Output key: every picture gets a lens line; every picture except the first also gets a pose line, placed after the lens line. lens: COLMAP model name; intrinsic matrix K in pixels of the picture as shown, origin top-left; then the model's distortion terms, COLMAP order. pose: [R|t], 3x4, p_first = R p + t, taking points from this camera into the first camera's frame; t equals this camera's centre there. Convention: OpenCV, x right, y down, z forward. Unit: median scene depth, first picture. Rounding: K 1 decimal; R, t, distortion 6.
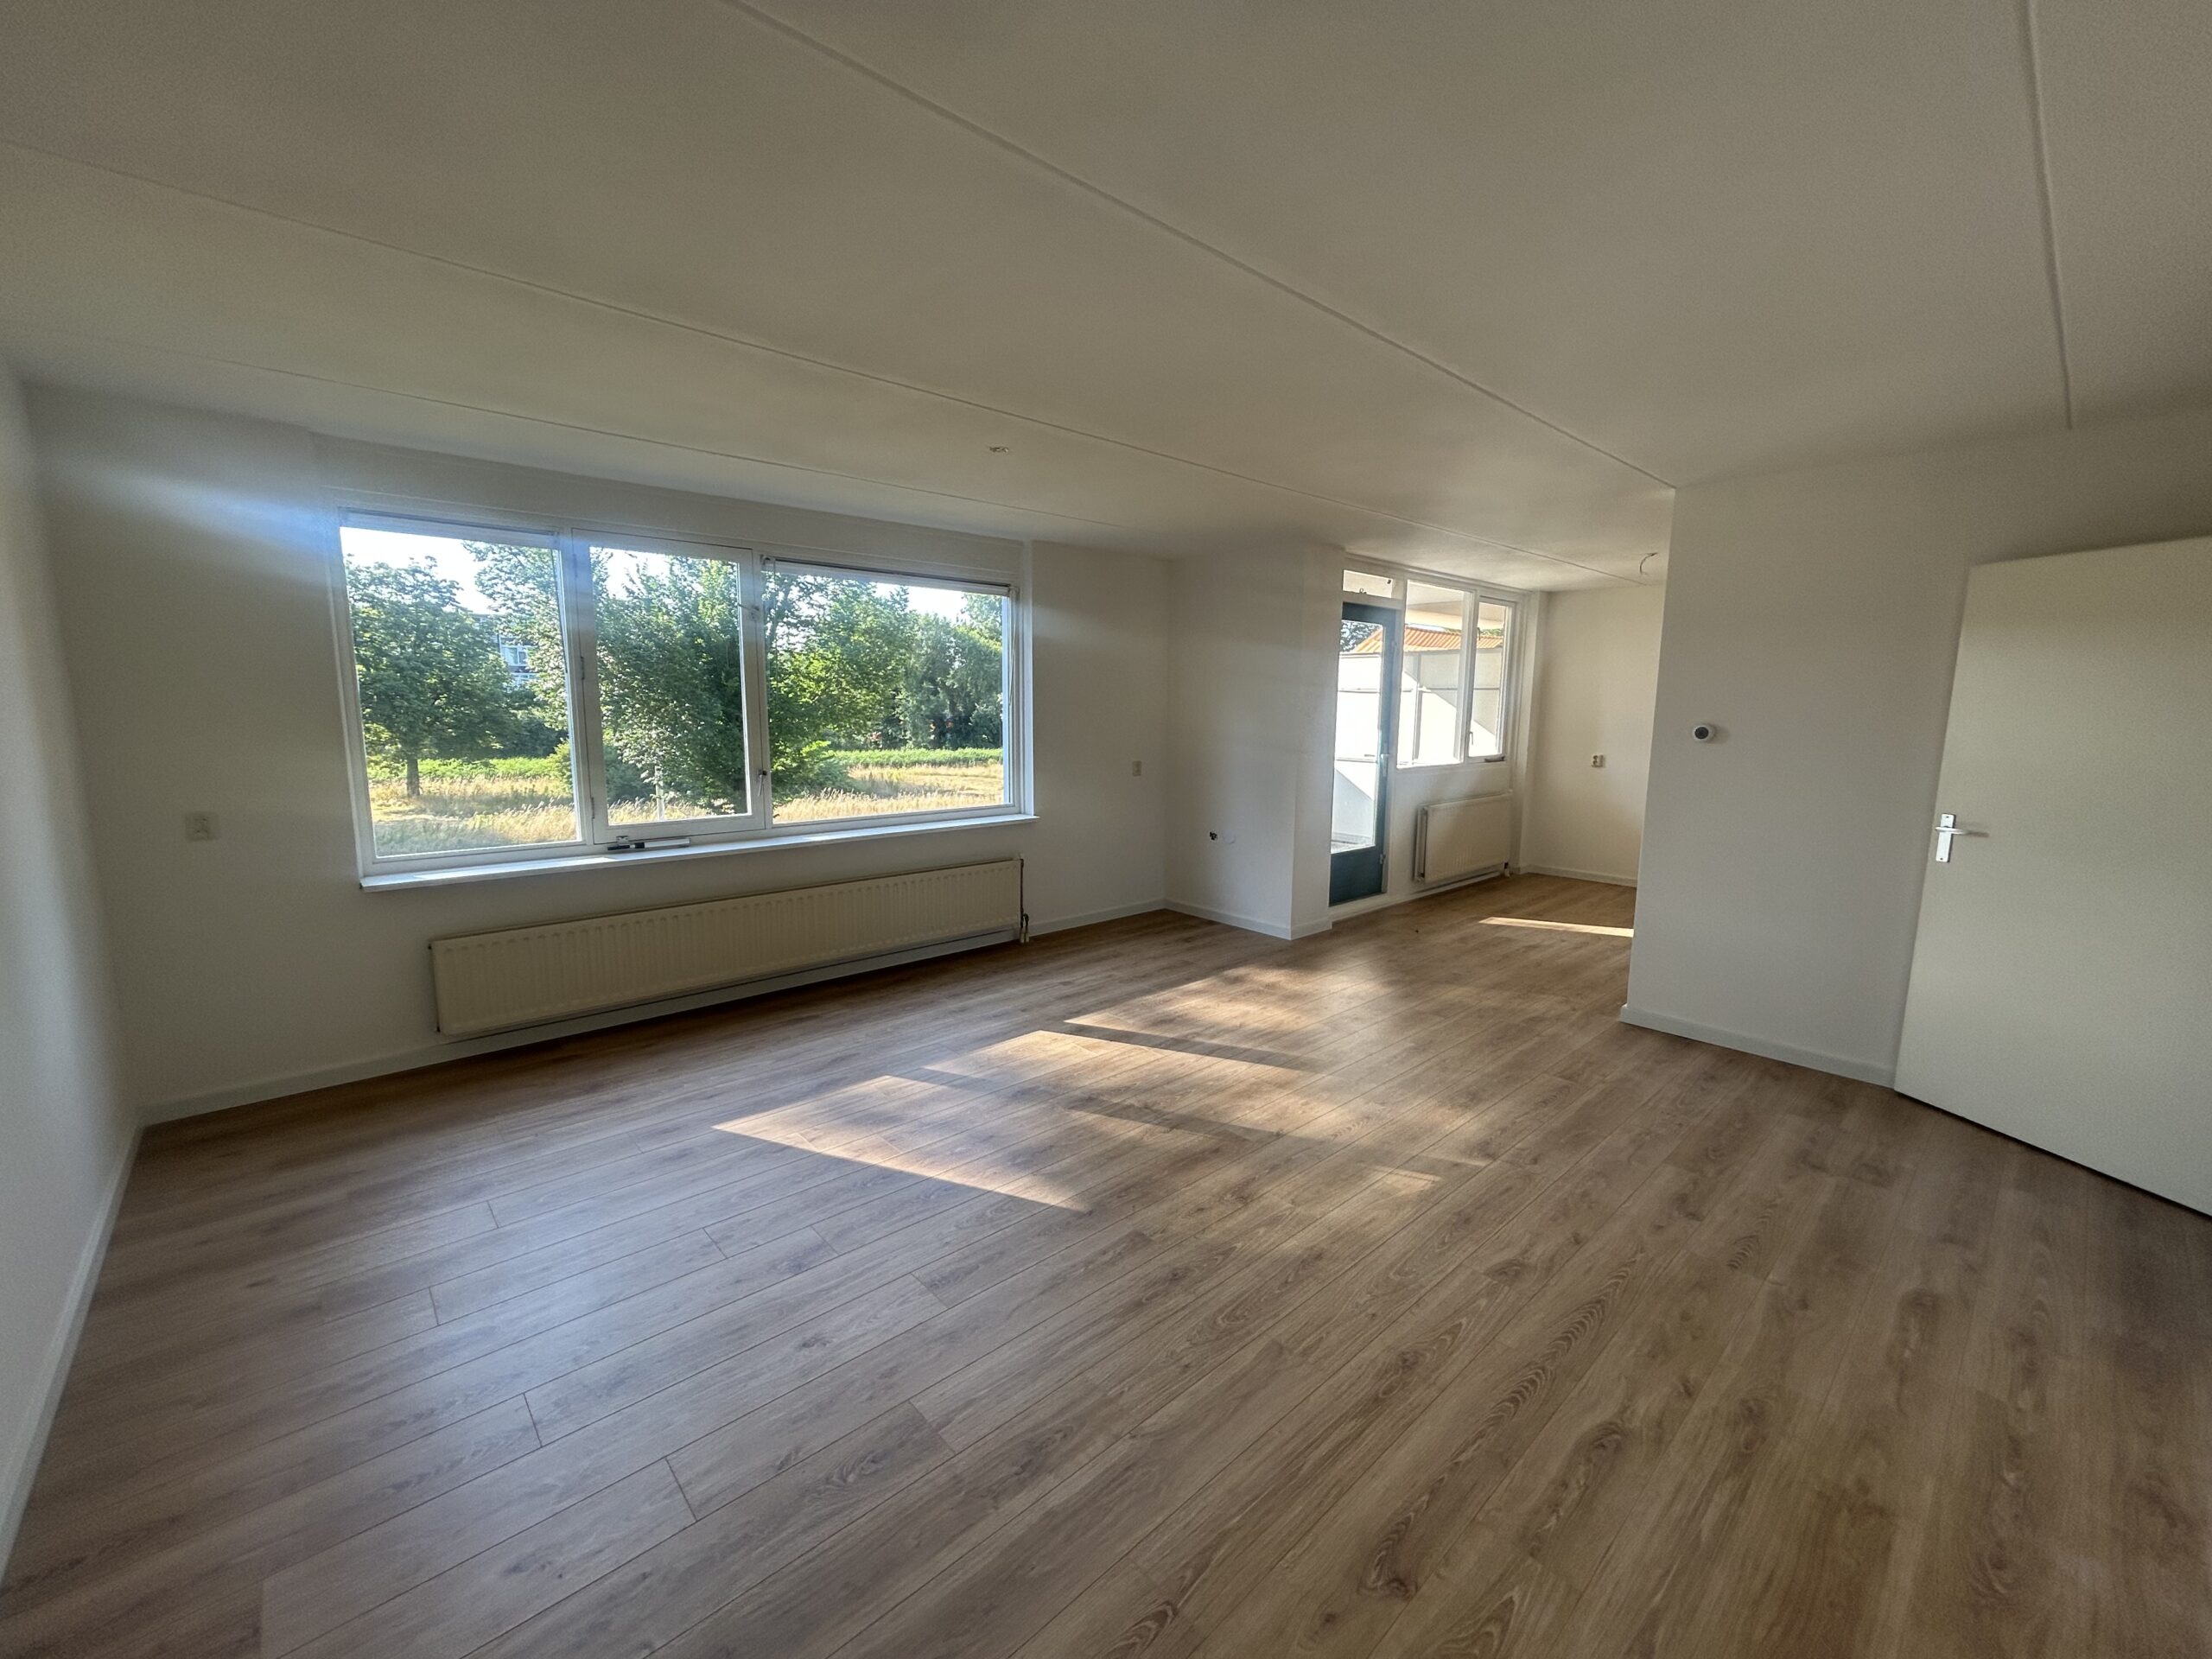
lens RADIAL K [[895.6, 0, 1110.5], [0, 895.6, 829.0], [0, 0, 1]] dist [-0.001232, -0.000062]
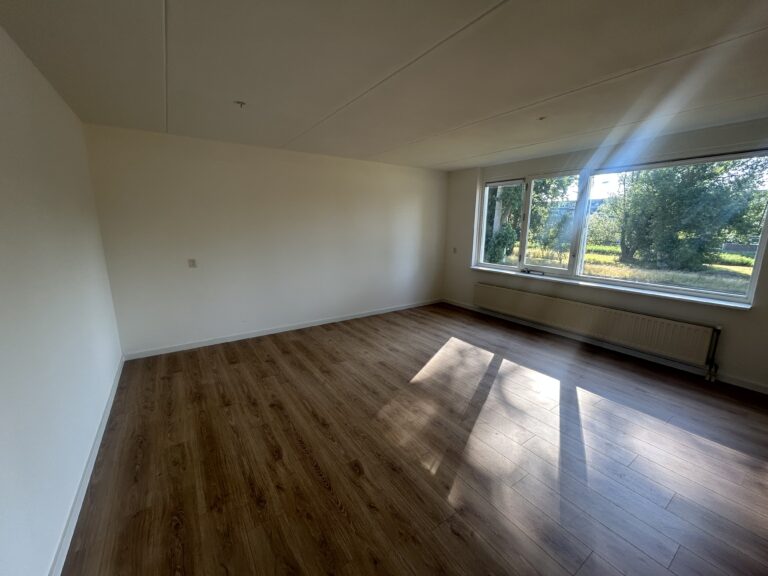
lens RADIAL K [[311.0, 0, 385.6], [0, 311.0, 287.8], [0, 0, 1]] dist [-0.001232, -0.000062]
pose [[-0.137056, 0.190662, -0.972041, 0.774617], [-0.147701, 0.966398, 0.210381, -0.102014], [0.979490, 0.172405, -0.104289, 0.730176]]
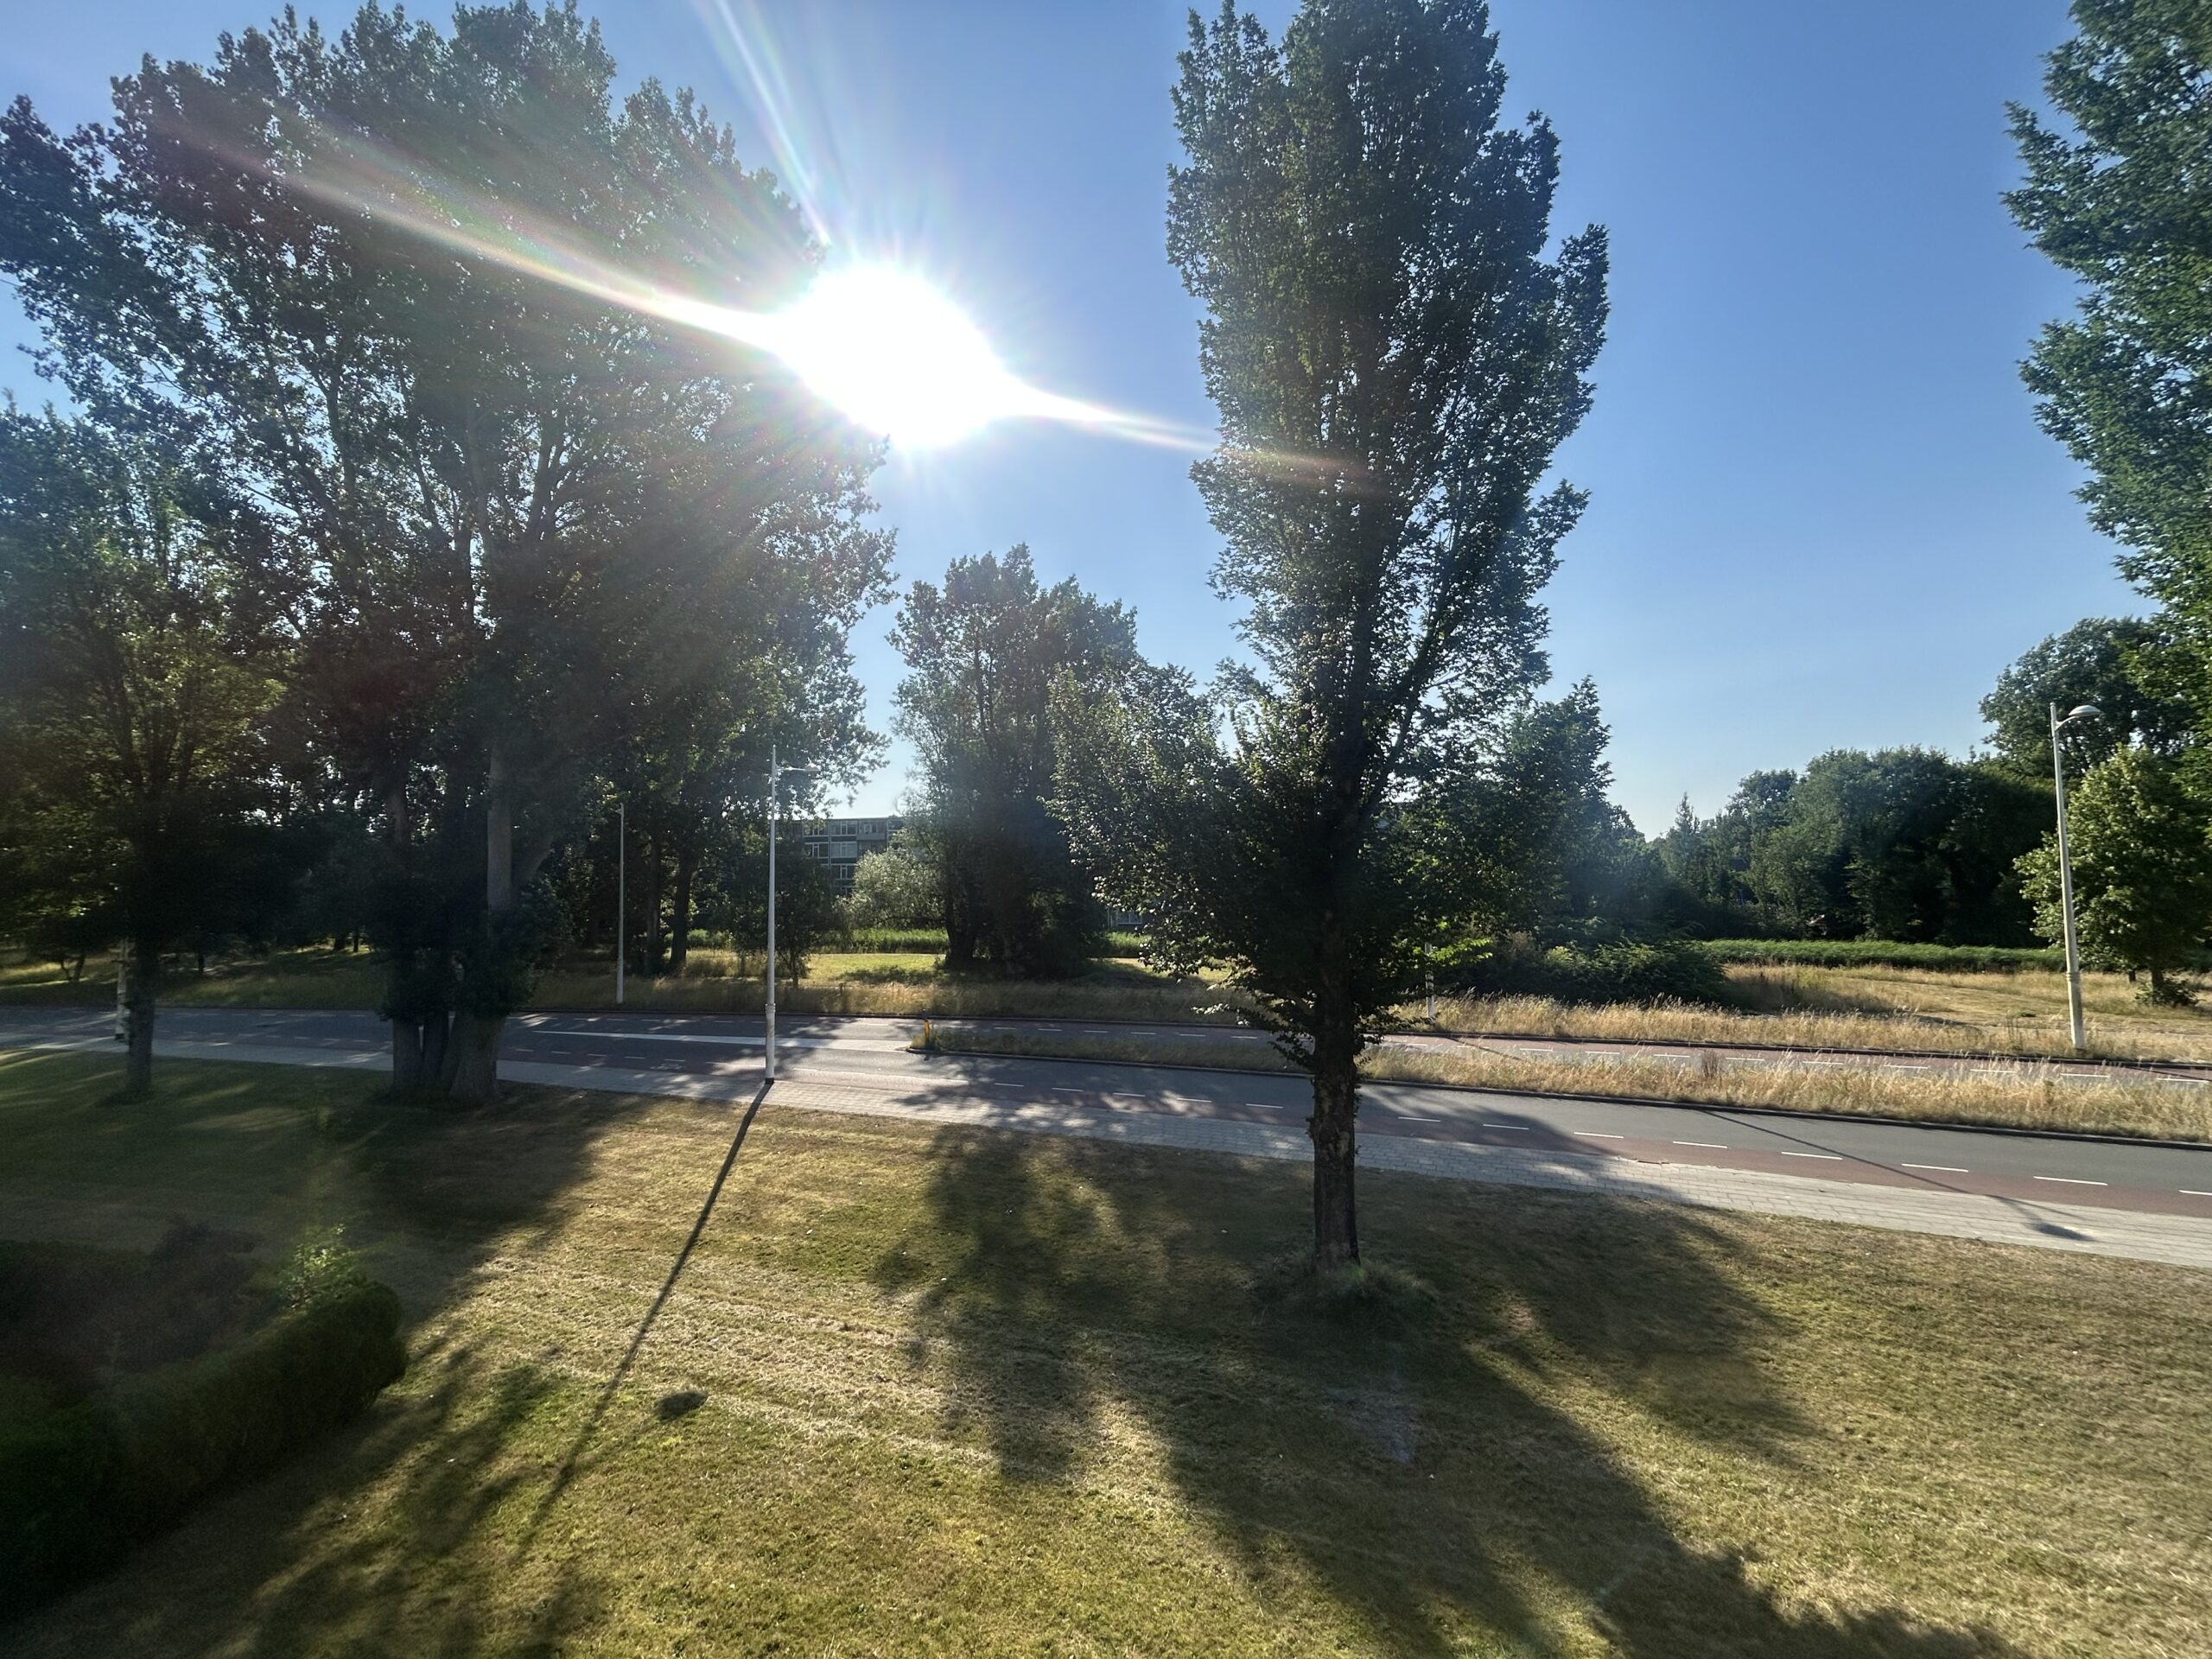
lens RADIAL K [[904.7, 0, 1096.2], [0, 904.7, 830.2], [0, 0, 1]] dist [0.000452, 0.000052]
pose [[0.568824, -0.057722, -0.820431, 0.544251], [-0.101187, 0.985045, -0.139458, -0.375805], [0.816211, 0.162344, 0.554476, 2.680302]]
